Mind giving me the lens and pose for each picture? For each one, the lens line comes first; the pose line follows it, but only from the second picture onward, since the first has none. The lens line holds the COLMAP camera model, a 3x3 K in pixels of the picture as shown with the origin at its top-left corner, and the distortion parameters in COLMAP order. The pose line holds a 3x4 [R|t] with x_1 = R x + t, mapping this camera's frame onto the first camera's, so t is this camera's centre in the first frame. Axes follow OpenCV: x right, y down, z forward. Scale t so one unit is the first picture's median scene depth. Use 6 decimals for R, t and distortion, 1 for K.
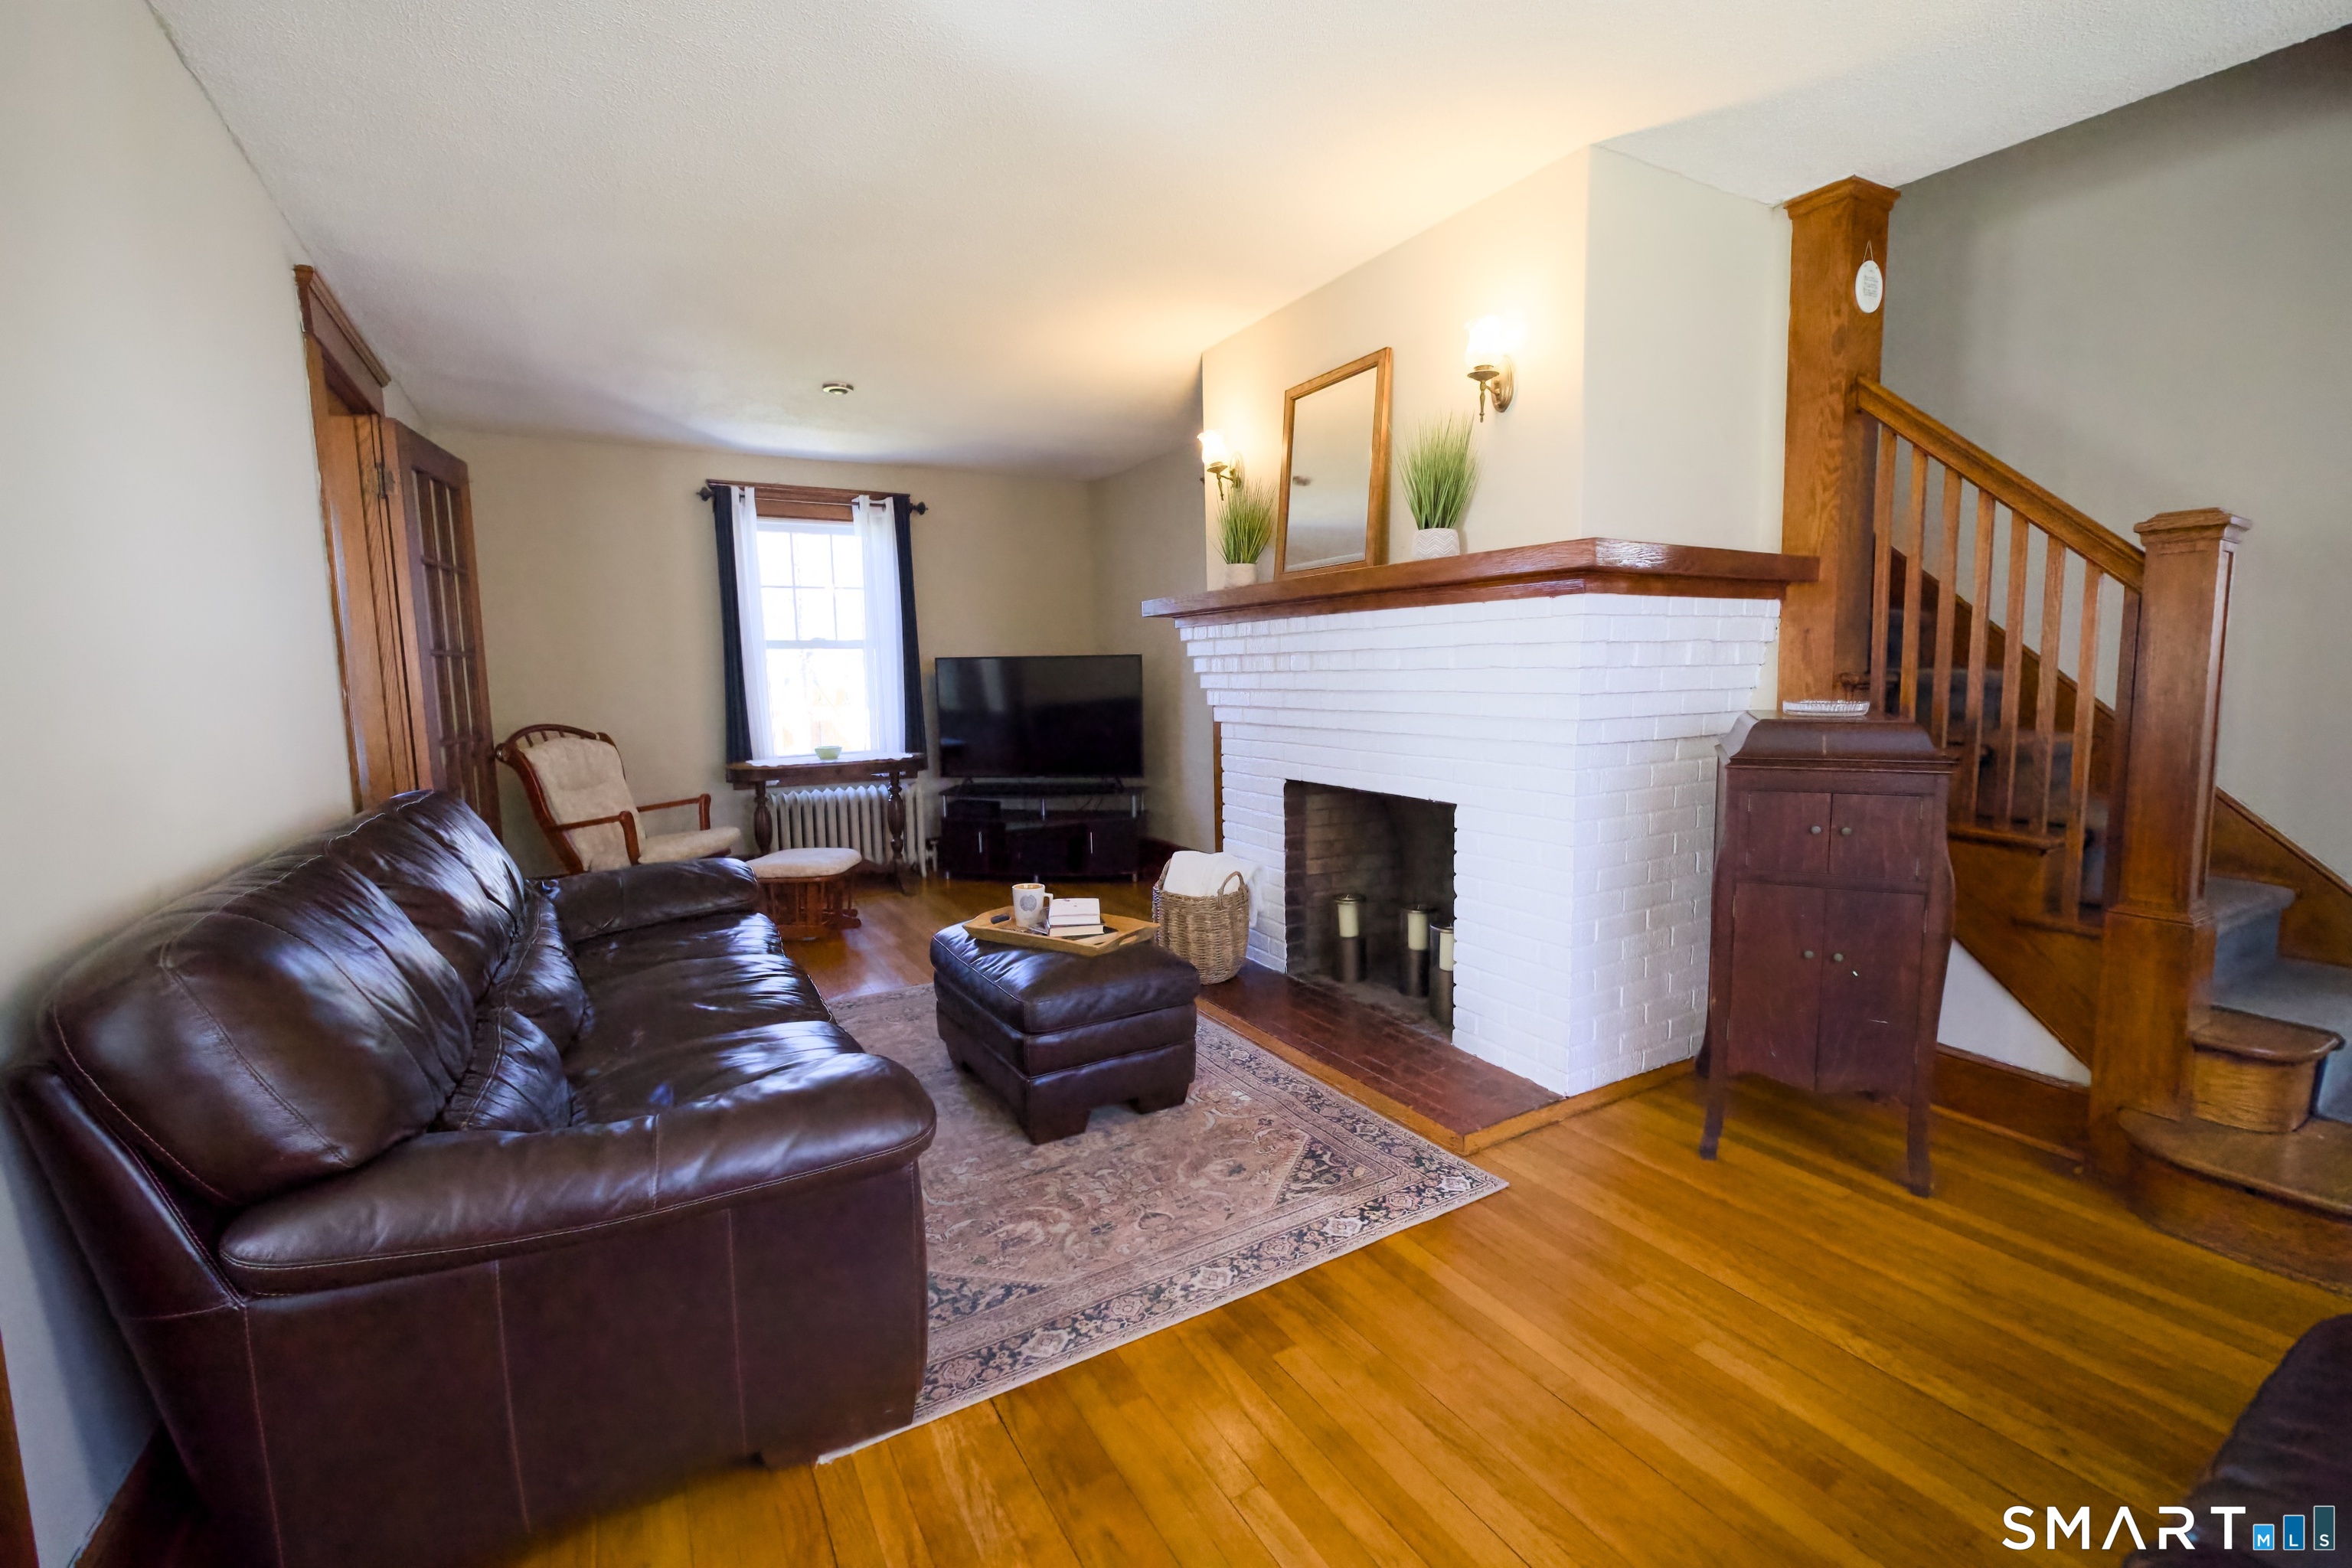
lens RADIAL K [[1000.5, 0, 1184.5], [0, 1000.5, 774.2], [0, 0, 1]] dist [-0.006517, 0.000512]
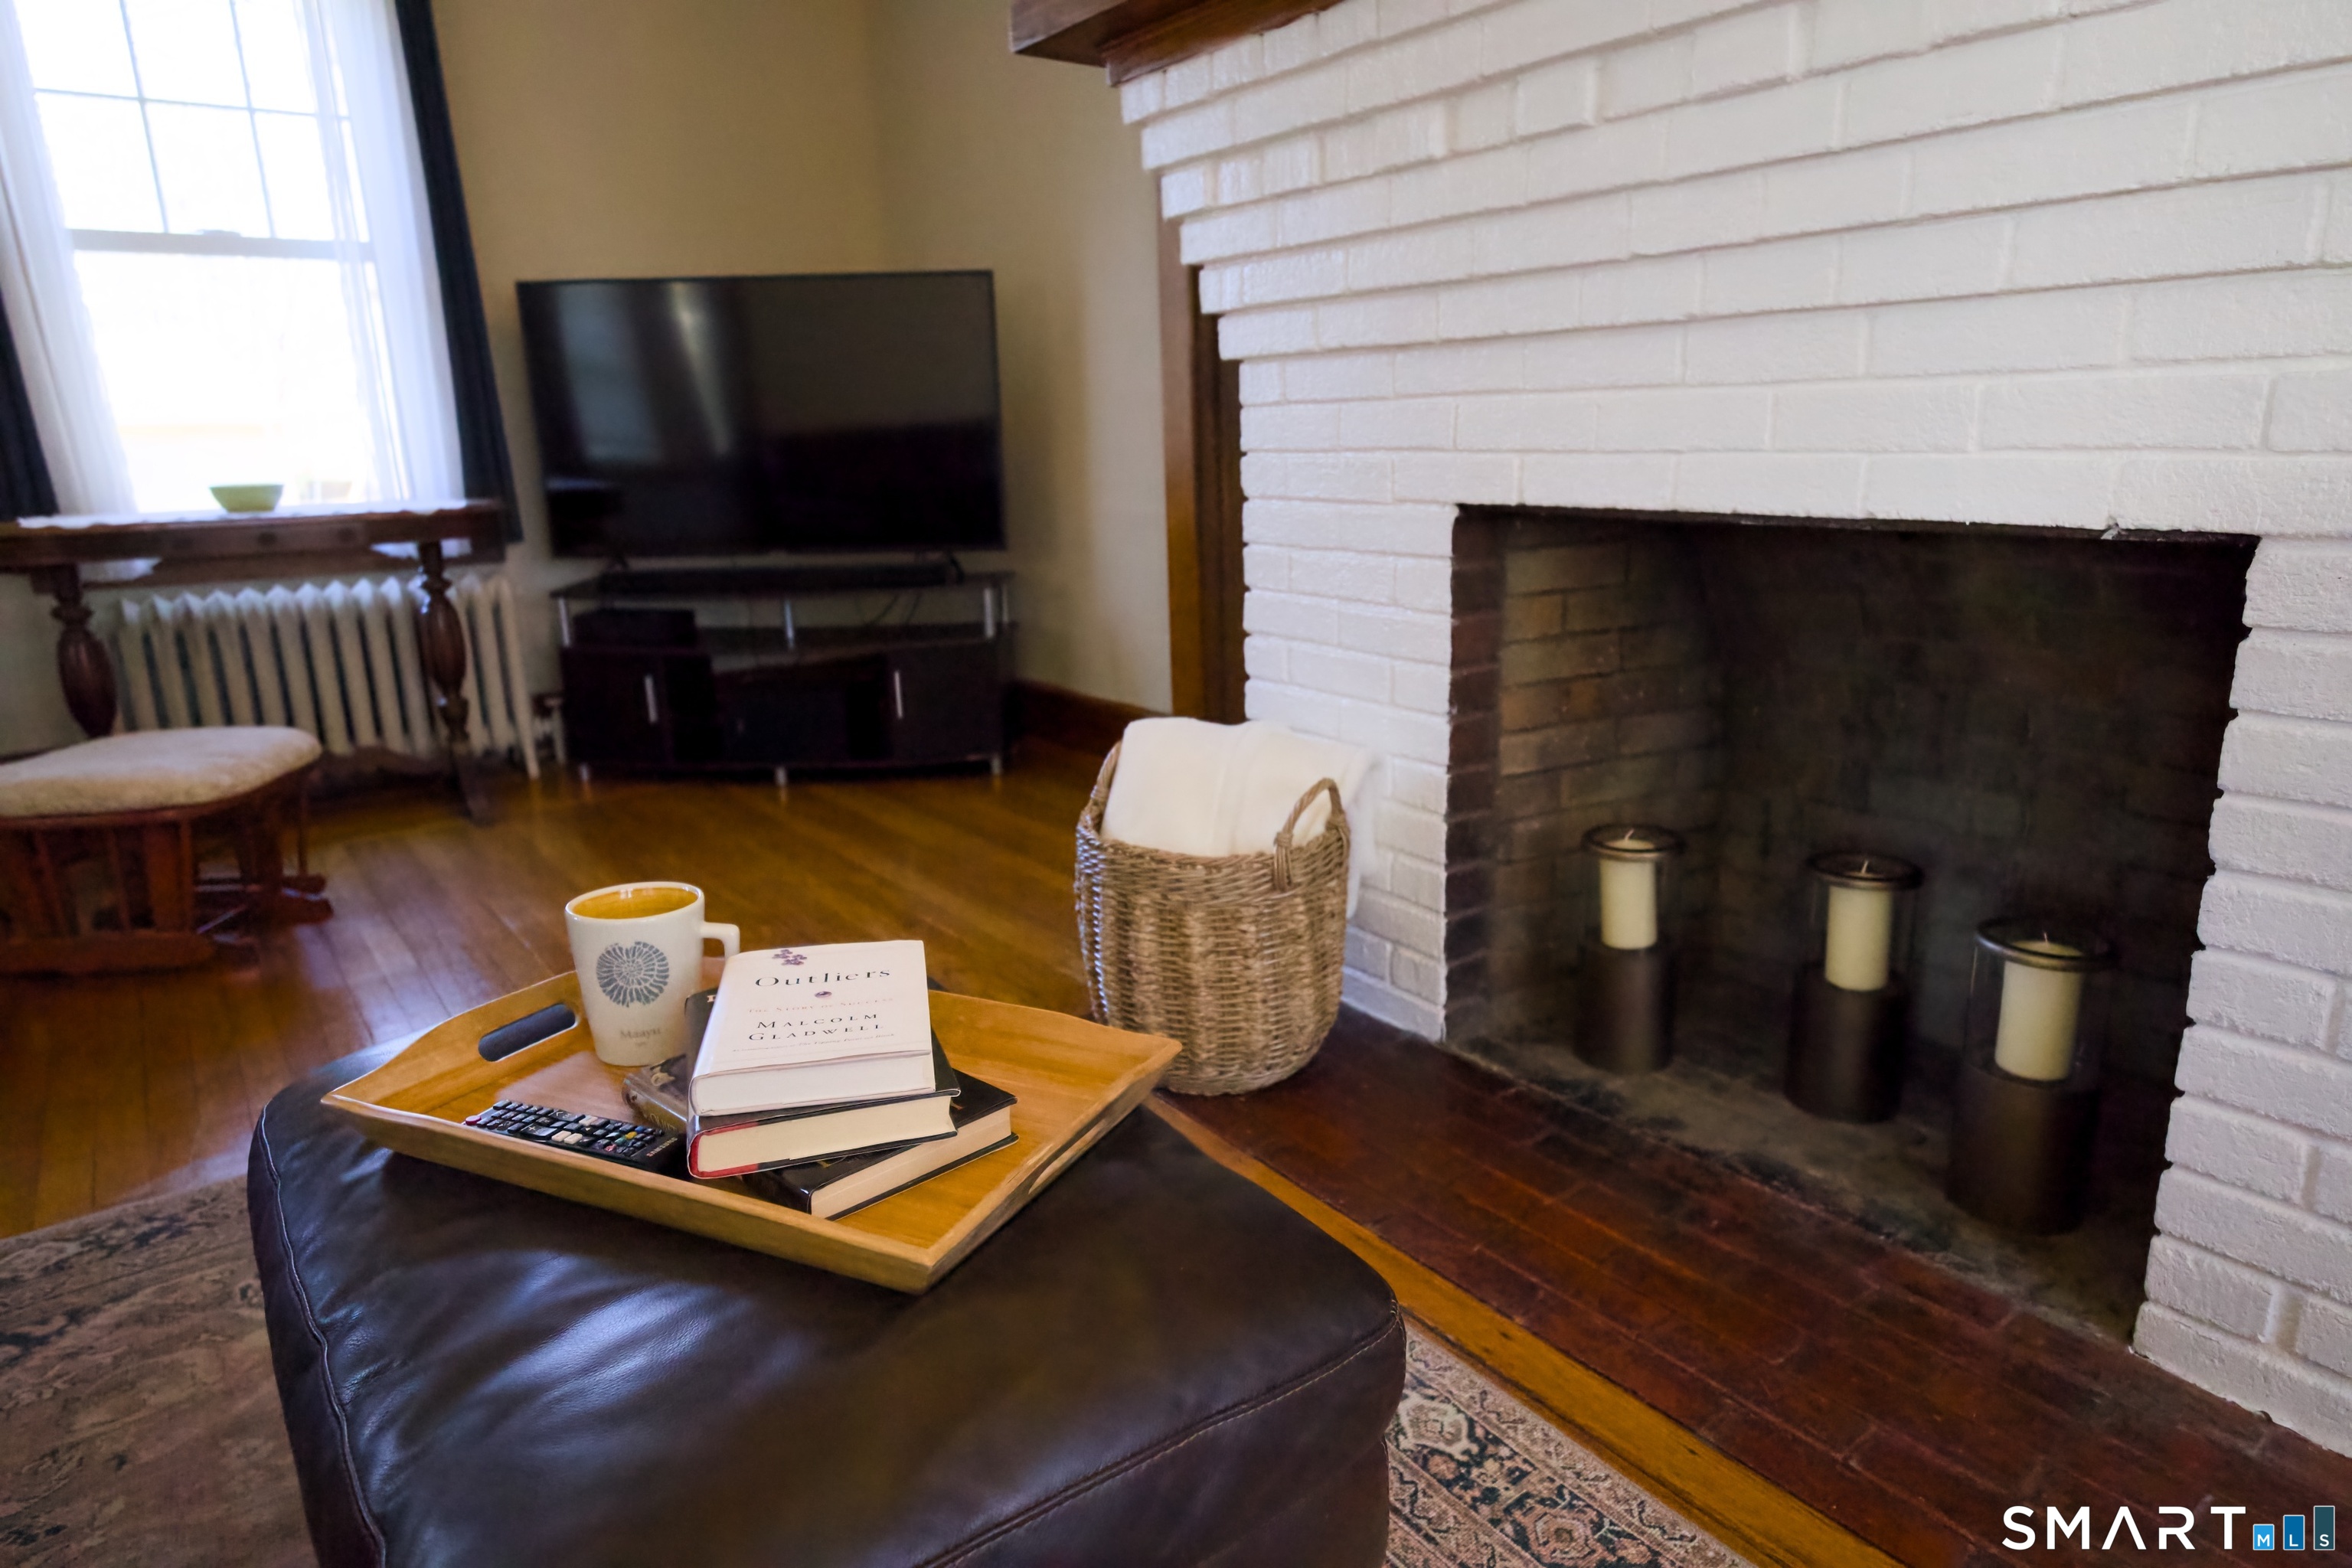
lens RADIAL K [[1411.0, 0, 1188.1], [0, 1411.0, 778.3], [0, 0, 1]] dist [0.008774, 0.001009]
pose [[0.994153, -0.033465, 0.102659, -0.042817], [0.018979, 0.990115, 0.138965, 0.028171], [-0.106295, -0.136204, 0.984962, 0.508610]]
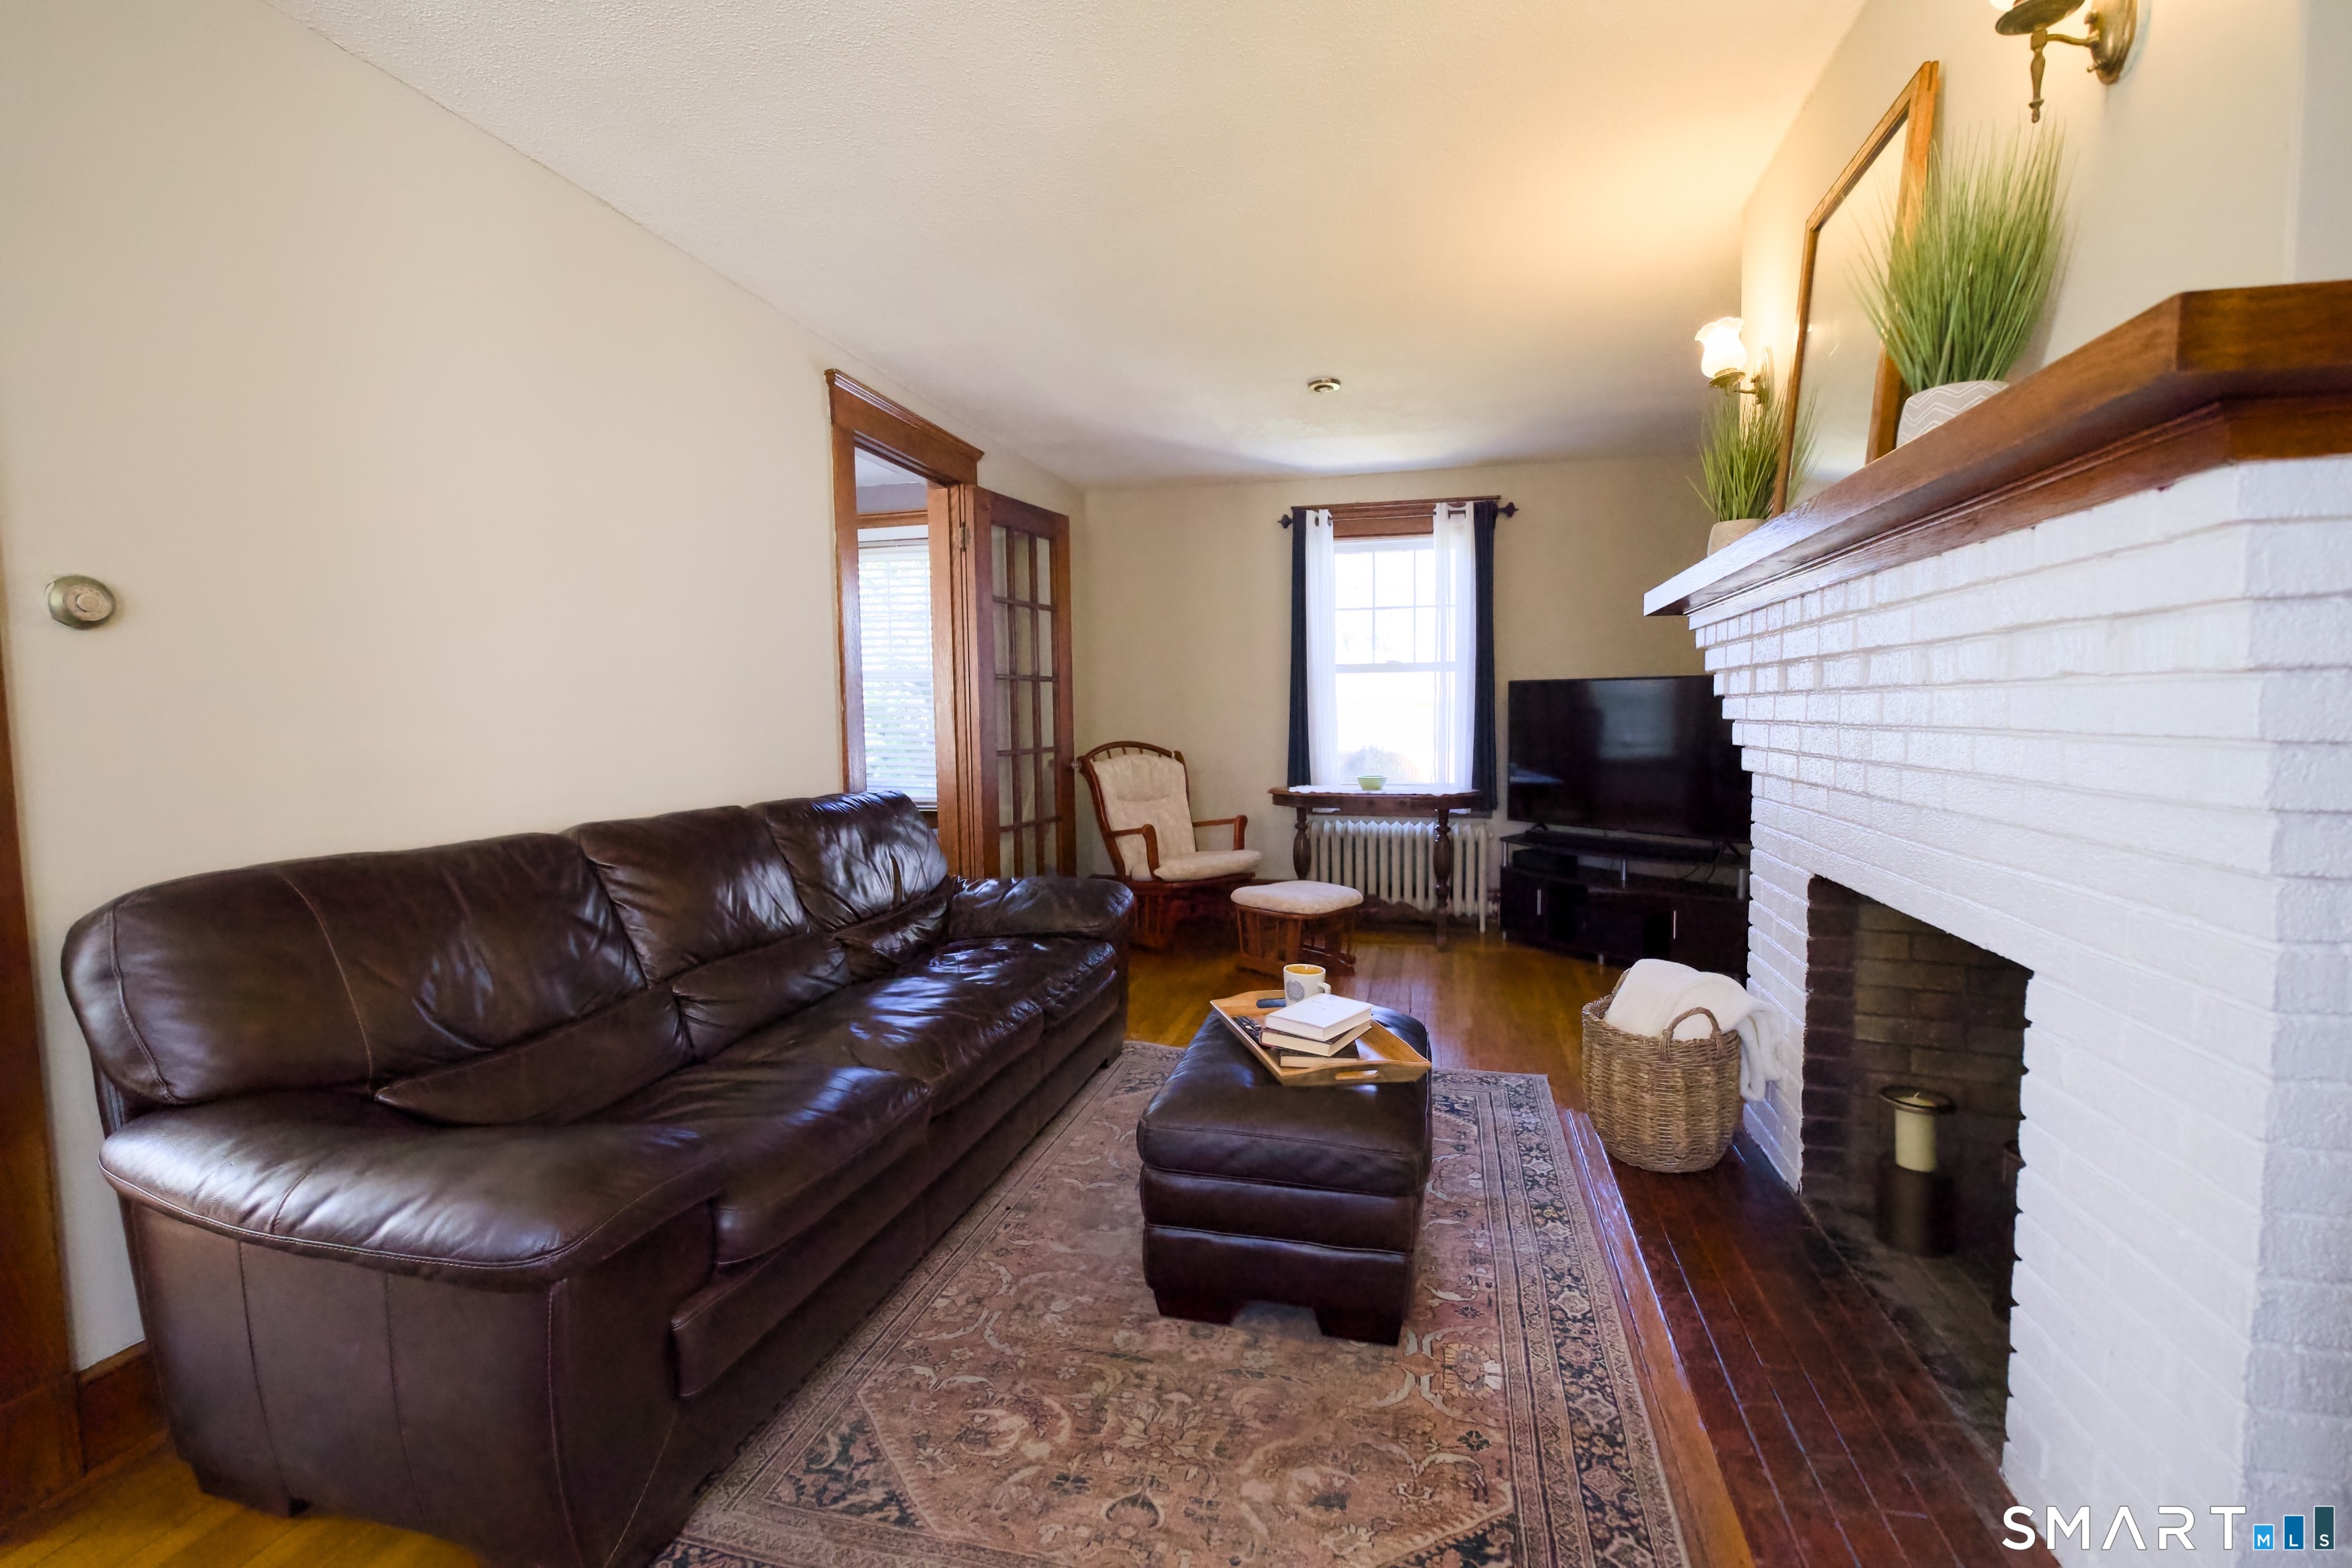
lens RADIAL K [[1000.5, 0, 1184.5], [0, 1000.5, 774.2], [0, 0, 1]] dist [-0.006517, 0.000512]
pose [[0.712693, 0.056287, -0.699215, 0.242872], [-0.078030, 0.996951, 0.000721, -0.023837], [0.697123, 0.054046, 0.714911, 0.300939]]
